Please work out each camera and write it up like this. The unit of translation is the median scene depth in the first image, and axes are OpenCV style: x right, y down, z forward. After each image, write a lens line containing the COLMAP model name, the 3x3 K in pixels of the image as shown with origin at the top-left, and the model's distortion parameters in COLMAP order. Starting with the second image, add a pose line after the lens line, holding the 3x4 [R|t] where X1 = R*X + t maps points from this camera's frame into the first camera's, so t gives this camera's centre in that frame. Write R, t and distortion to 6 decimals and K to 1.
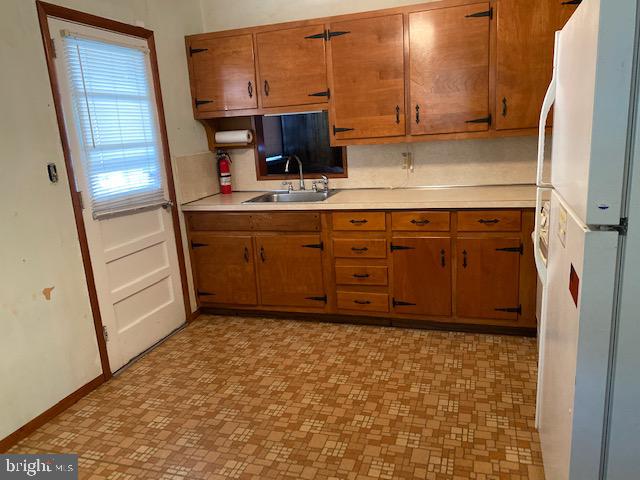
lens RADIAL K [[492.3, 0, 315.5], [0, 492.3, 237.4], [0, 0, 1]] dist [0.056955, -0.081895]
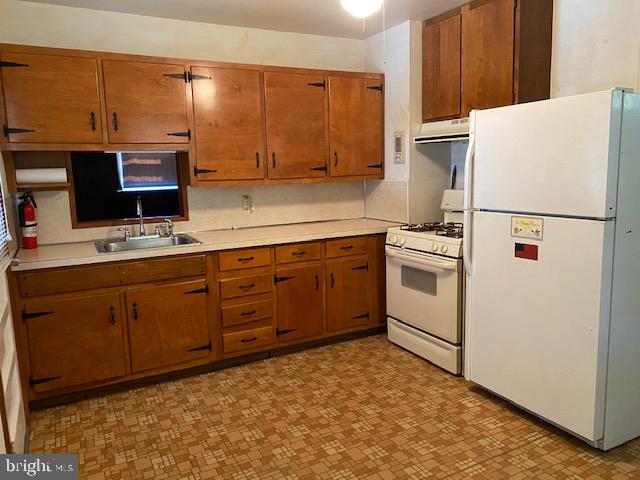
lens RADIAL K [[492.3, 0, 317.4], [0, 492.3, 238.8], [0, 0, 1]] dist [0.056955, -0.081895]
pose [[0.683731, -0.060604, 0.727213, -0.527275], [0.138375, 0.989232, -0.047661, -0.005314], [-0.716494, 0.133215, 0.684755, 0.176643]]
